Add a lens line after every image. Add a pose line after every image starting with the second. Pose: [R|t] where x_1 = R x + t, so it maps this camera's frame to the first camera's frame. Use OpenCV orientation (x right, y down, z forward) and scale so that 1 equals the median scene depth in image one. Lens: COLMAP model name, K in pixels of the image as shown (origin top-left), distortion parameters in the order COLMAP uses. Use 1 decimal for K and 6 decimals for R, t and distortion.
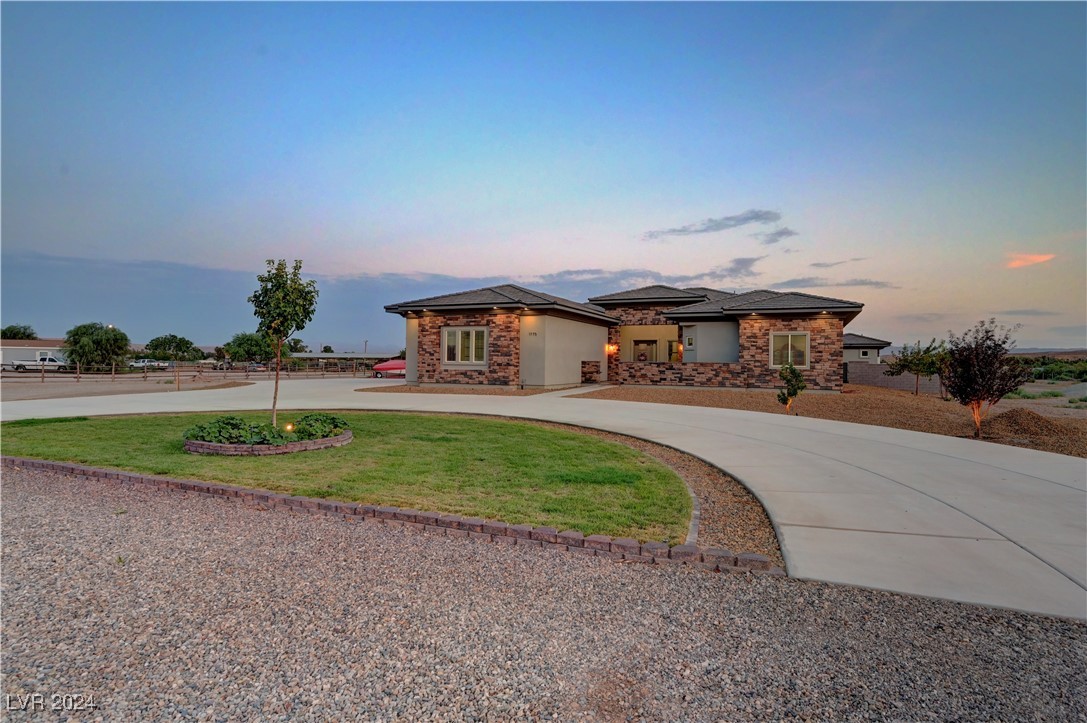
lens RADIAL K [[571.7, 0, 550.4], [0, 571.7, 361.1], [0, 0, 1]] dist [-0.001767, 0.000153]
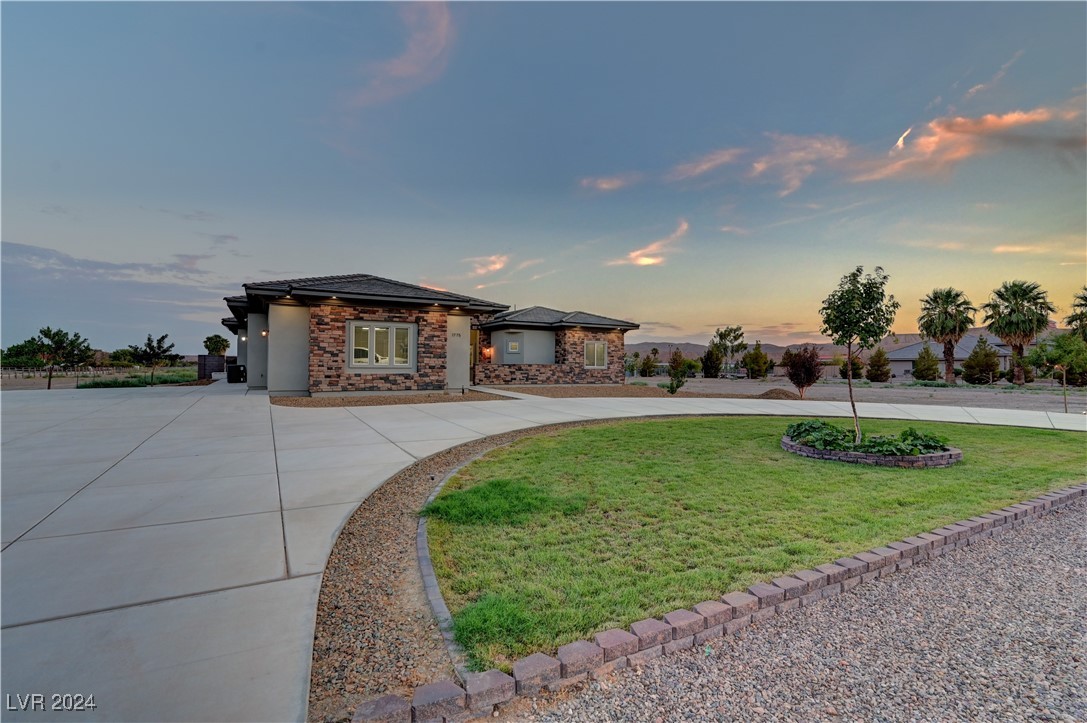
lens RADIAL K [[506.5, 0, 543.5], [0, 506.5, 361.5], [0, 0, 1]] dist [-0.001535, -0.000282]
pose [[0.608686, 0.001180, 0.793410, -0.585815], [-0.003139, 0.999995, 0.000921, -0.004152], [-0.793405, -0.003051, 0.608687, 0.357930]]
